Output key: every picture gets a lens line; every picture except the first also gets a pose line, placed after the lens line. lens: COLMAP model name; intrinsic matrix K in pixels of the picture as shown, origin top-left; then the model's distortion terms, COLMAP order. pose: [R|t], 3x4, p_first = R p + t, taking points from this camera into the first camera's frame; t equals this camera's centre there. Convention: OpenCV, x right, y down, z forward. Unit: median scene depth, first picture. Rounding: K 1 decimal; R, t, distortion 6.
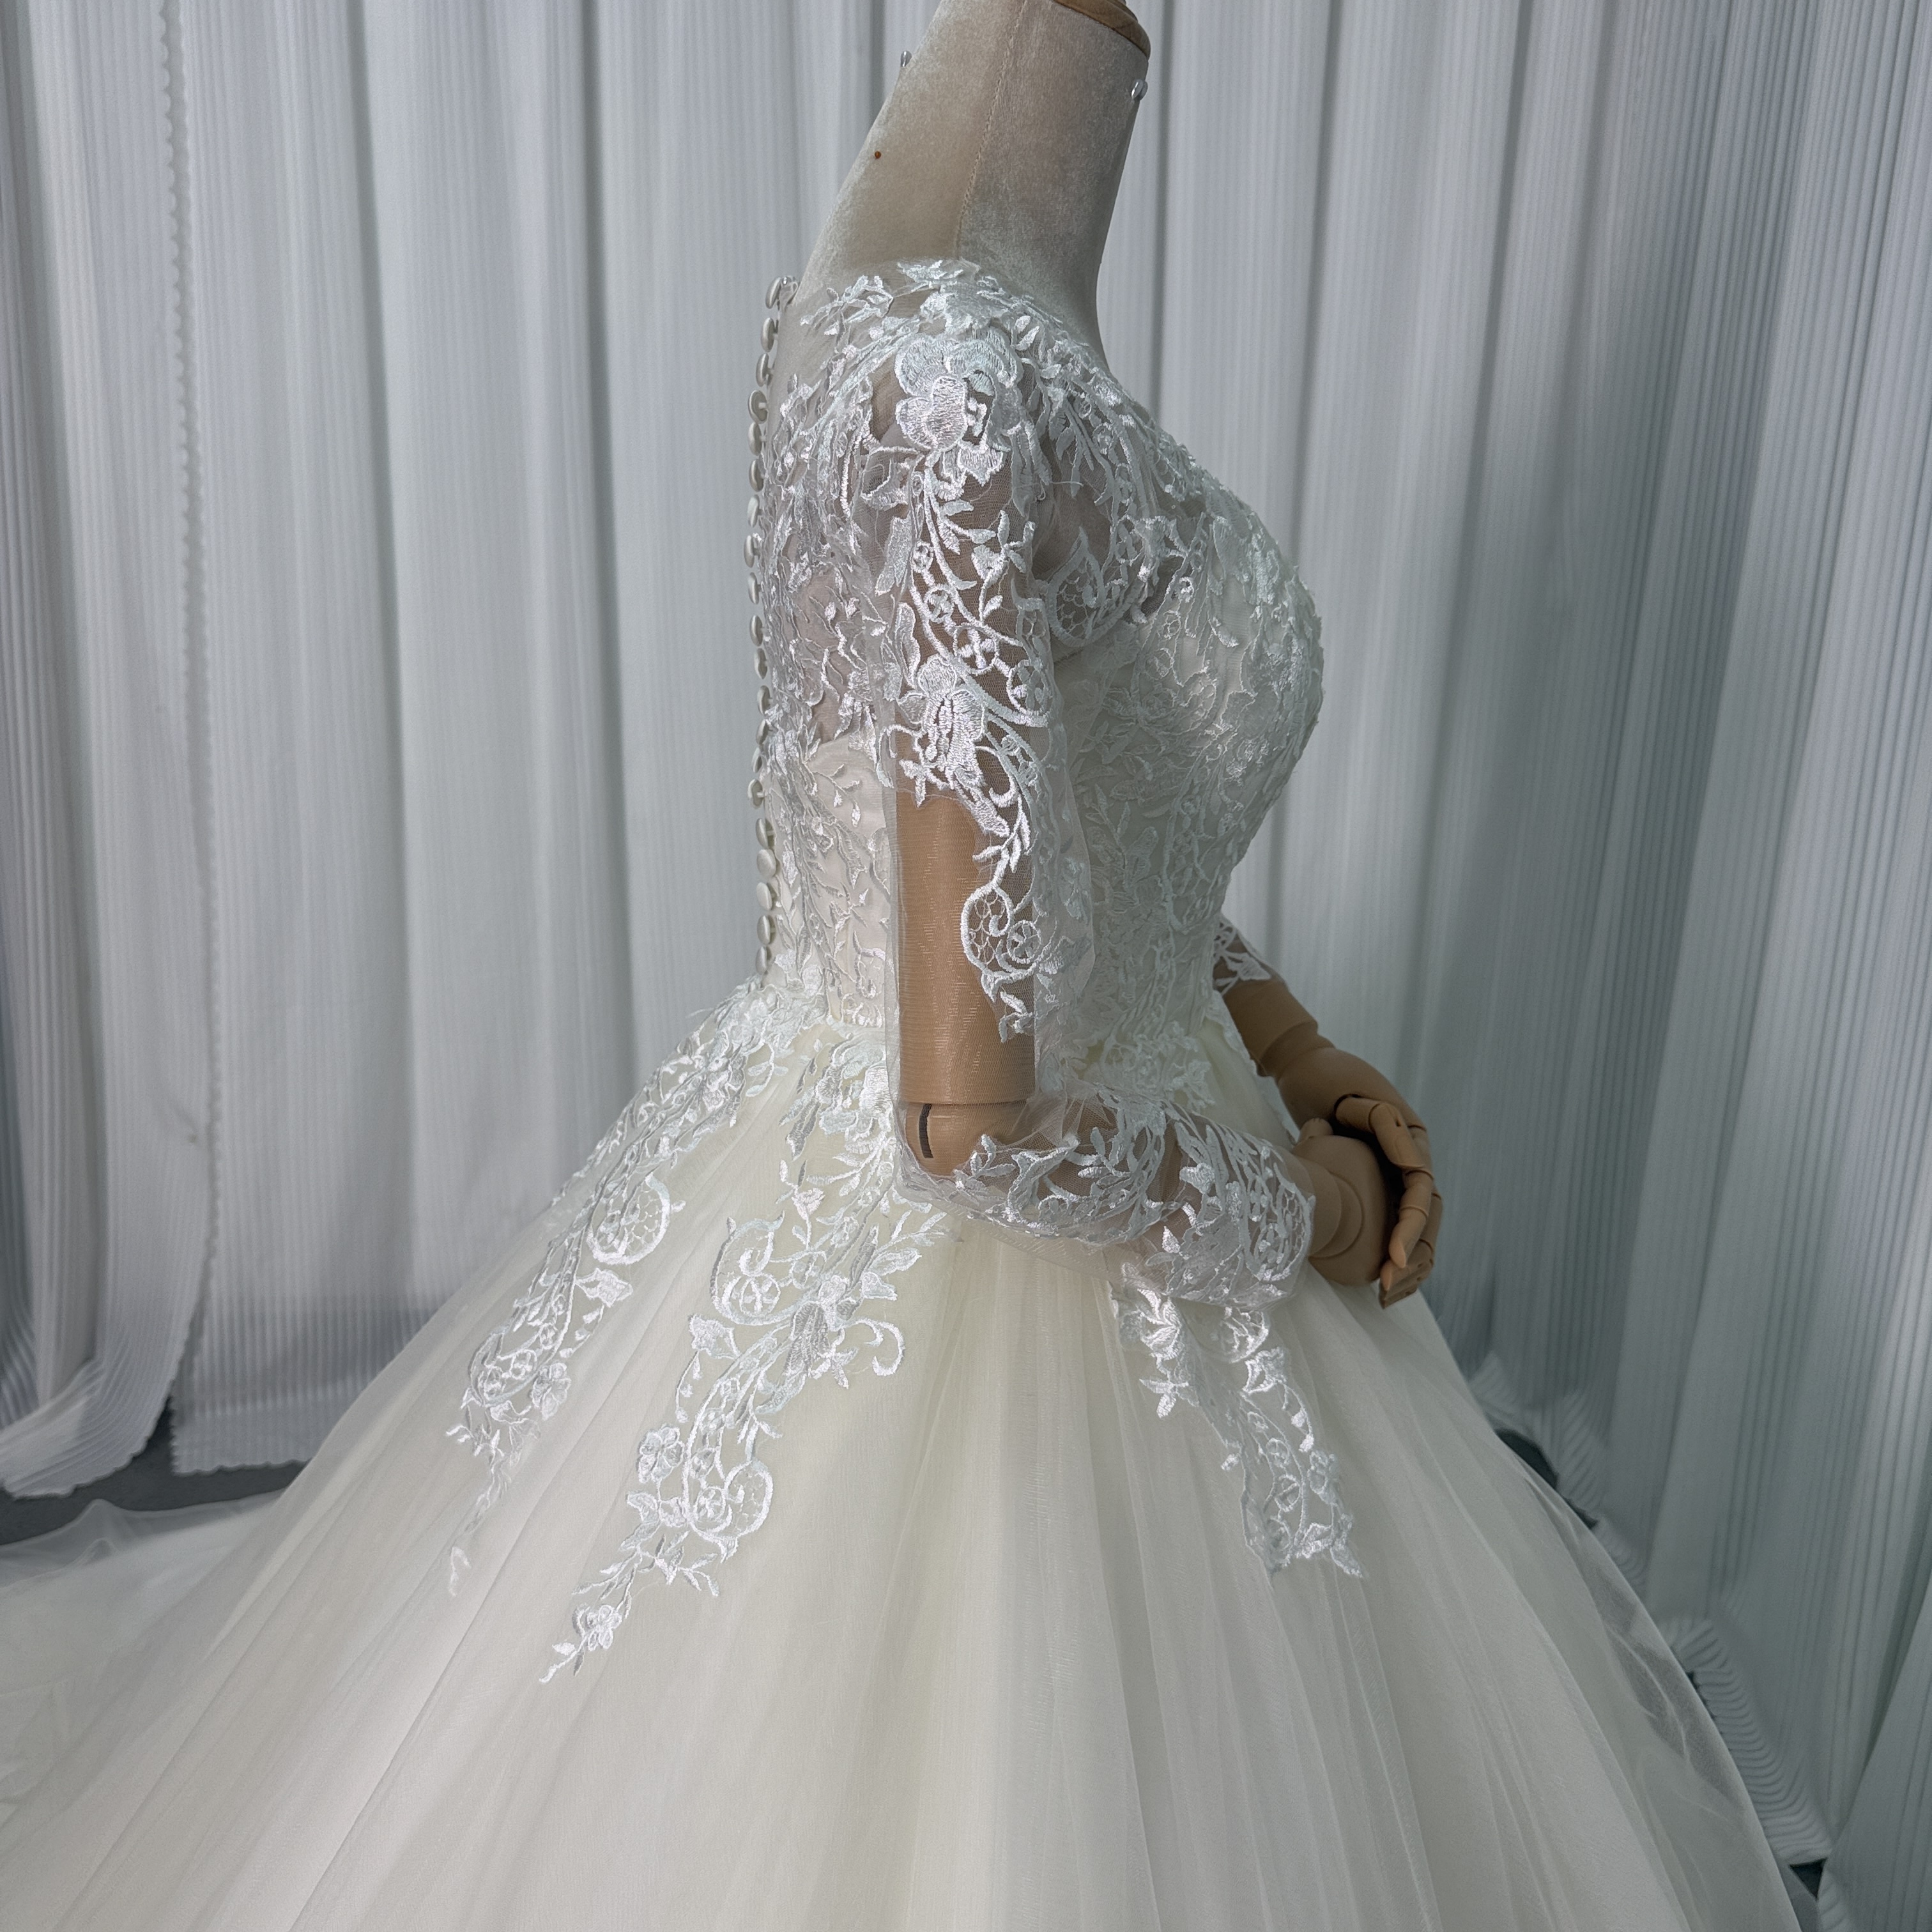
lens RADIAL K [[1768.2, 0, 966.0], [0, 1768.2, 966.0], [0, 0, 1]] dist [0.172057, -0.247449]
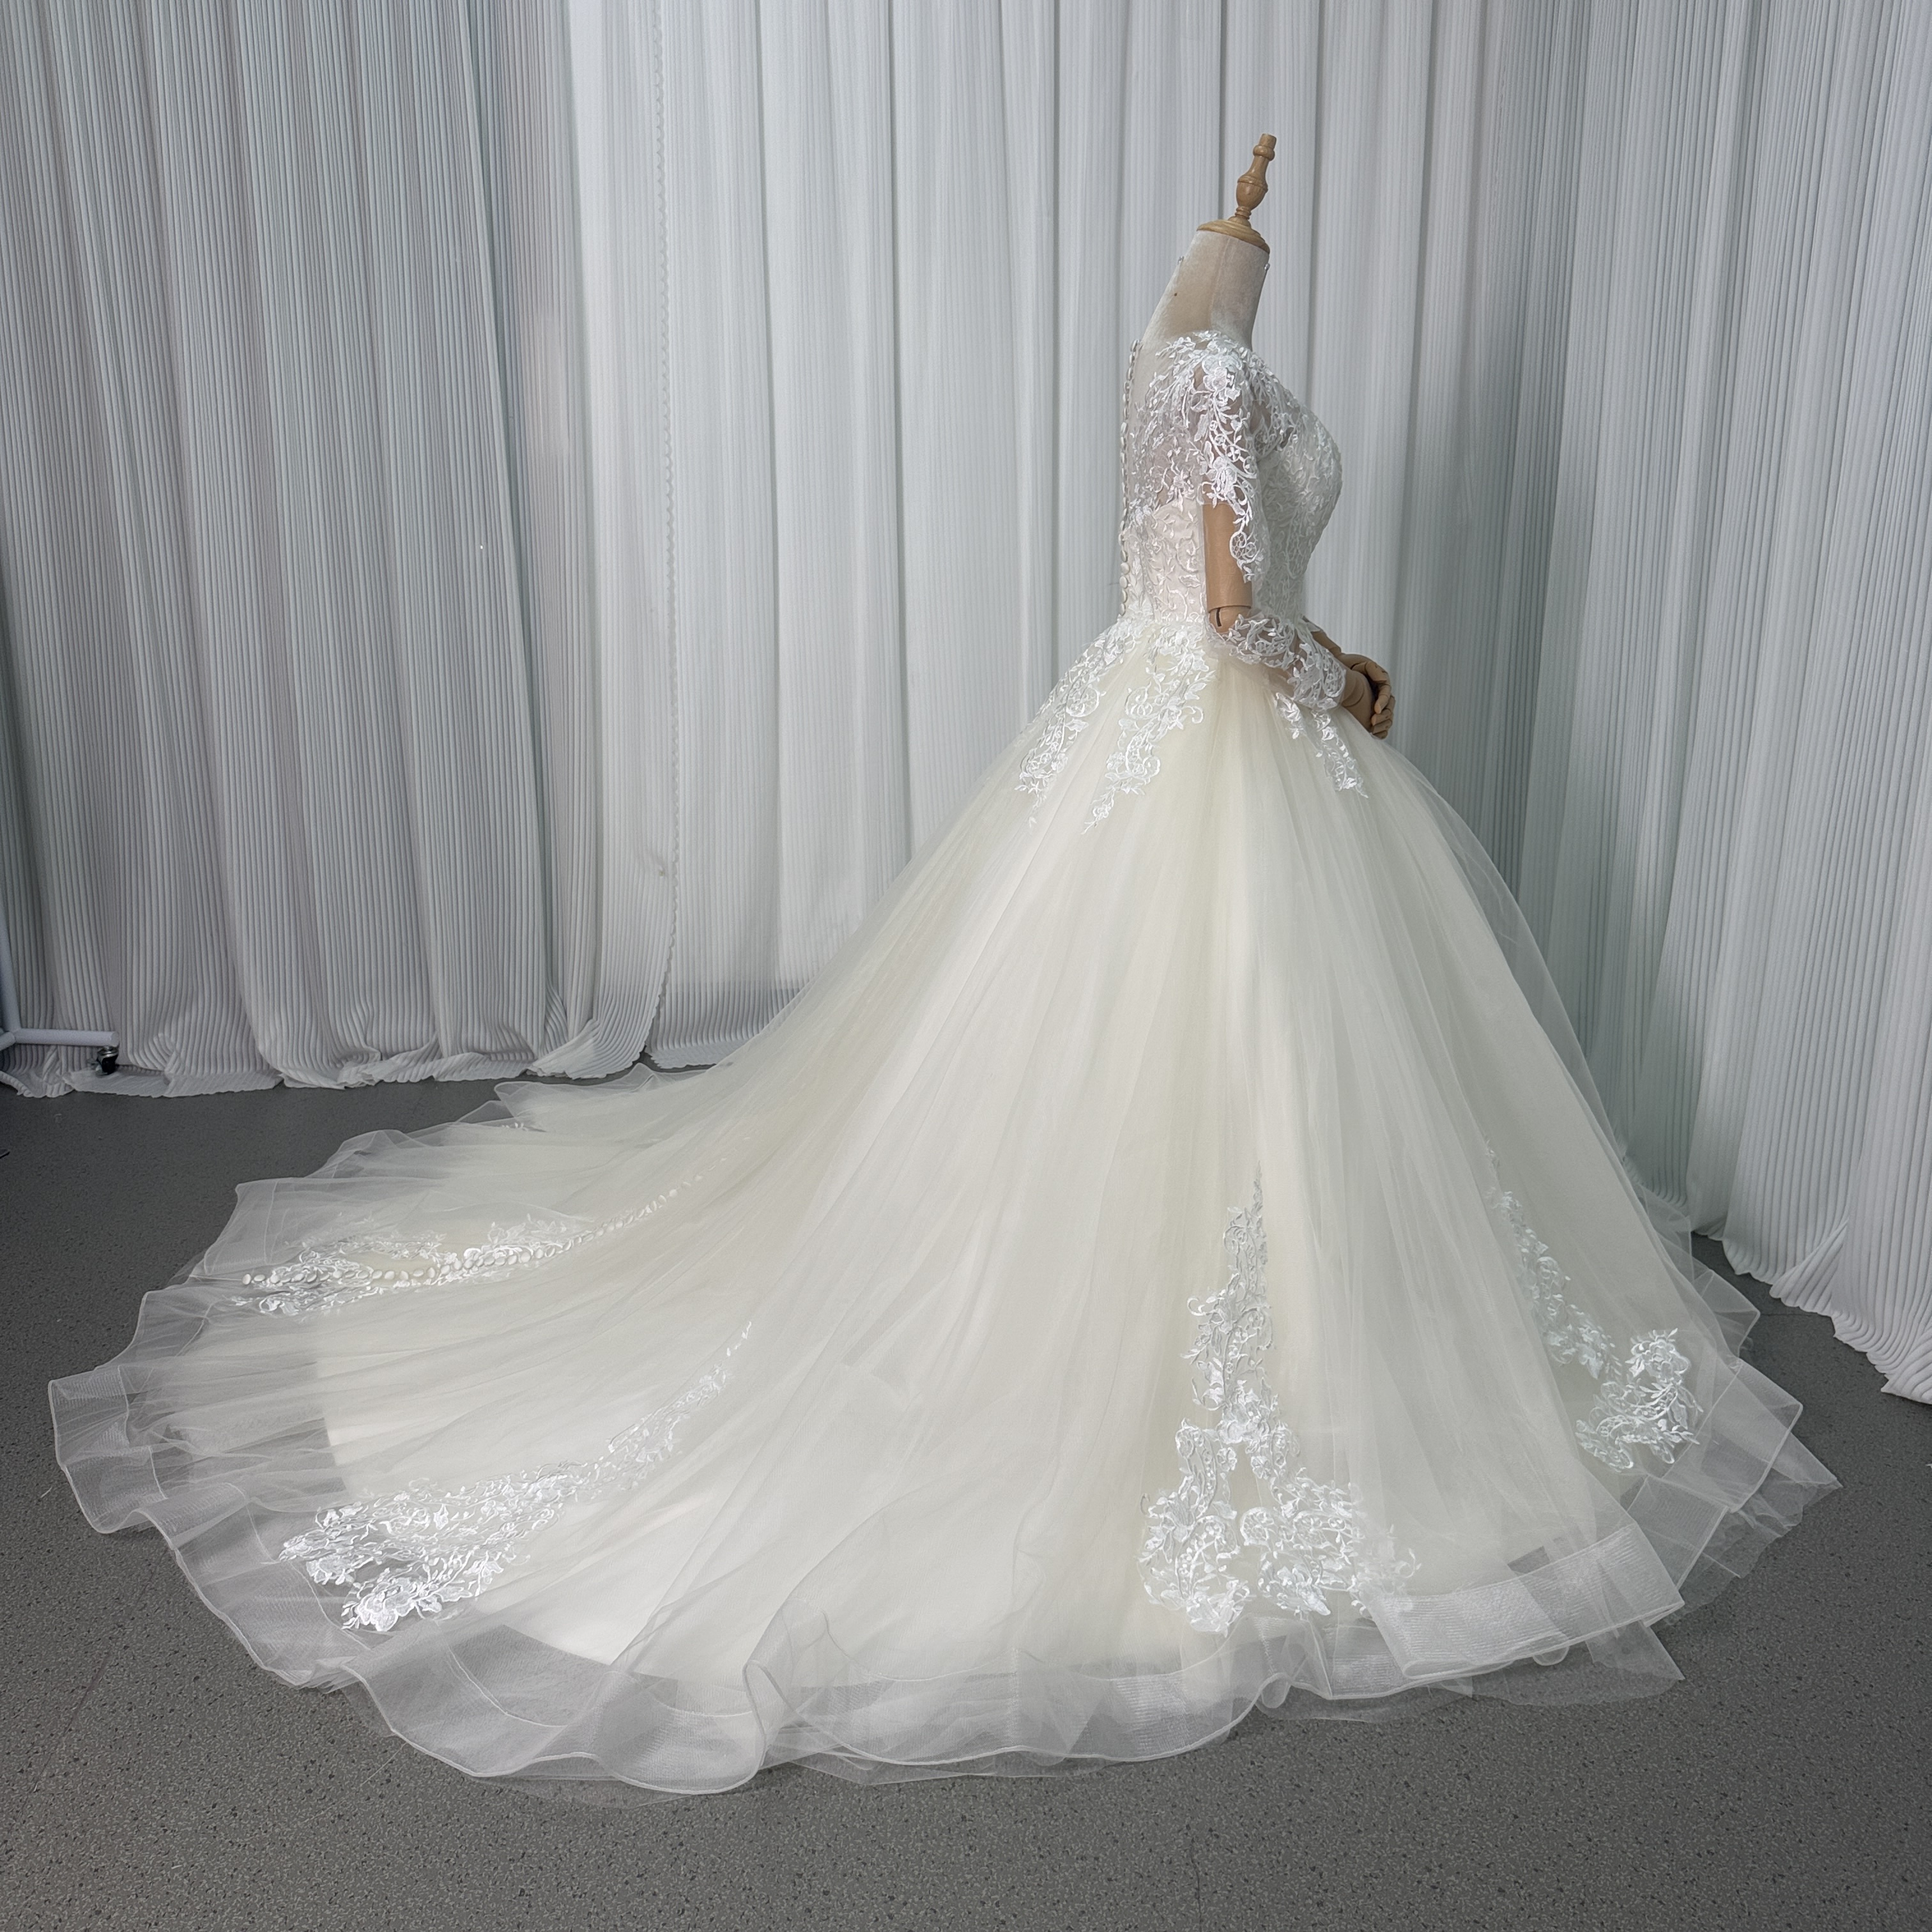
lens RADIAL K [[1768.2, 0, 966.0], [0, 1768.2, 966.0], [0, 0, 1]] dist [0.172057, -0.247449]
pose [[0.999205, -0.039211, 0.007247, -0.465790], [0.039435, 0.998646, -0.033917, 0.722339], [-0.005907, 0.034176, 0.999398, -1.887206]]
